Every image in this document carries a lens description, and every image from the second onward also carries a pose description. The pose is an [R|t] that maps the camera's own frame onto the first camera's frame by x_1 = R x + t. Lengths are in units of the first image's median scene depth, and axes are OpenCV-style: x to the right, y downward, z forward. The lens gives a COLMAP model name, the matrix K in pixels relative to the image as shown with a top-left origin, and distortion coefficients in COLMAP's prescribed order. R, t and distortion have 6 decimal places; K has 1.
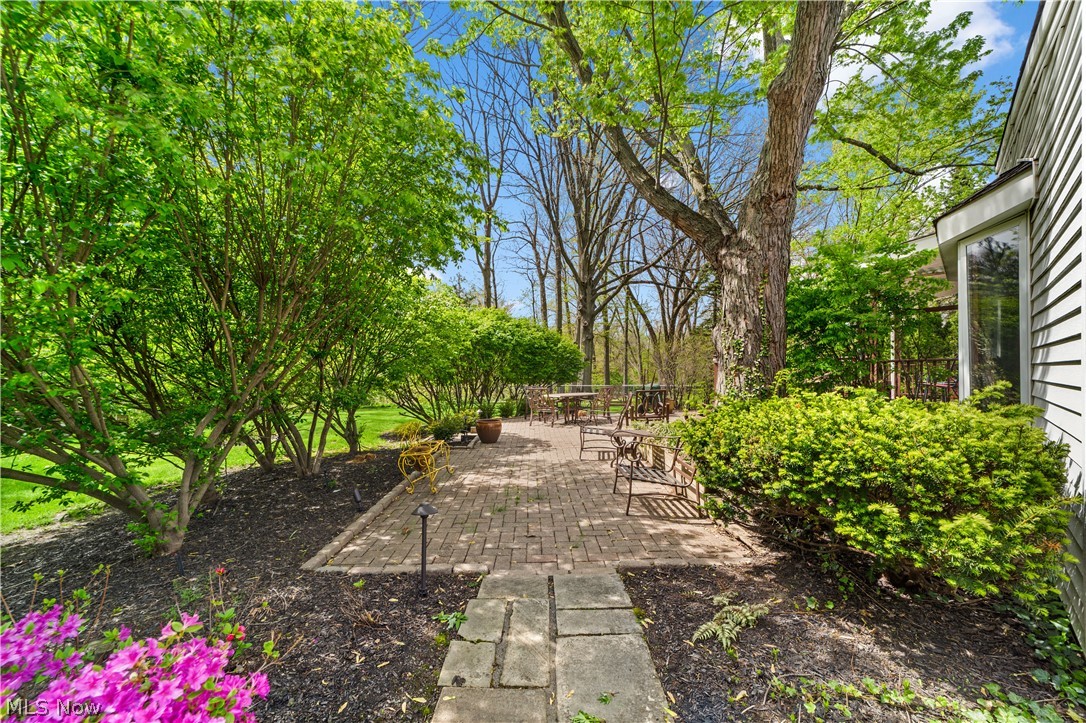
lens RADIAL K [[426.7, 0, 543.0], [0, 426.7, 361.5], [0, 0, 1]] dist [0.000378, 0.000078]
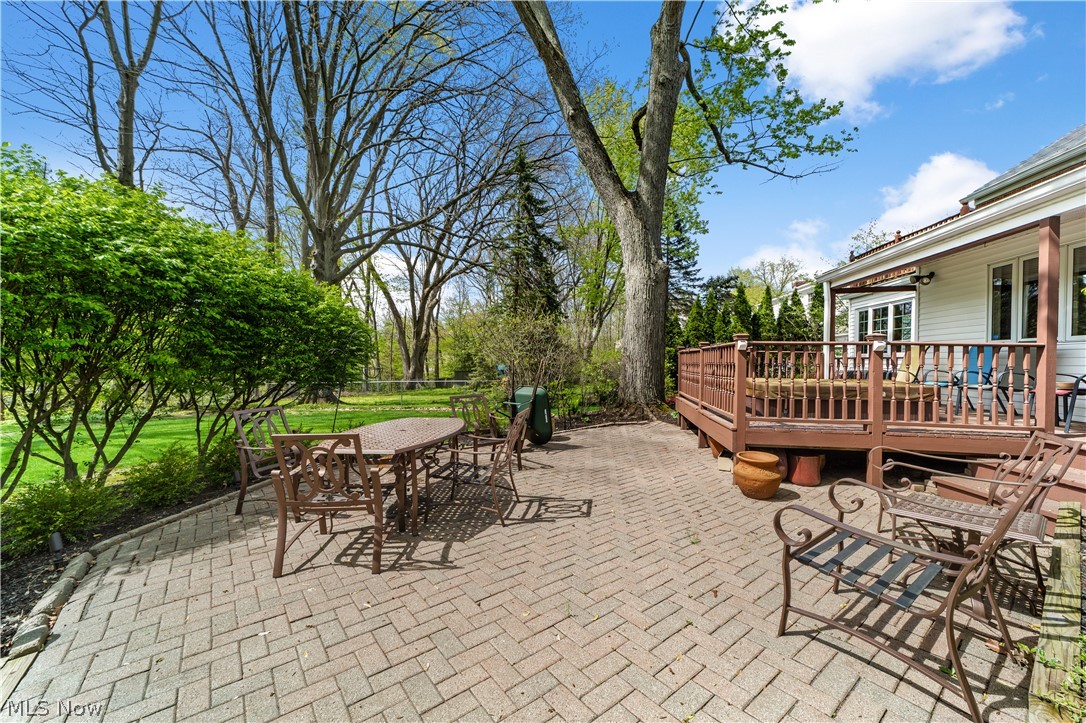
lens RADIAL K [[426.7, 0, 543.0], [0, 426.7, 361.5], [0, 0, 1]] dist [0.000378, 0.000078]
pose [[0.812345, -0.011779, 0.583058, -0.014099], [-0.004484, 0.999640, 0.026442, 0.003117], [-0.583160, -0.024095, 0.812000, 0.202781]]
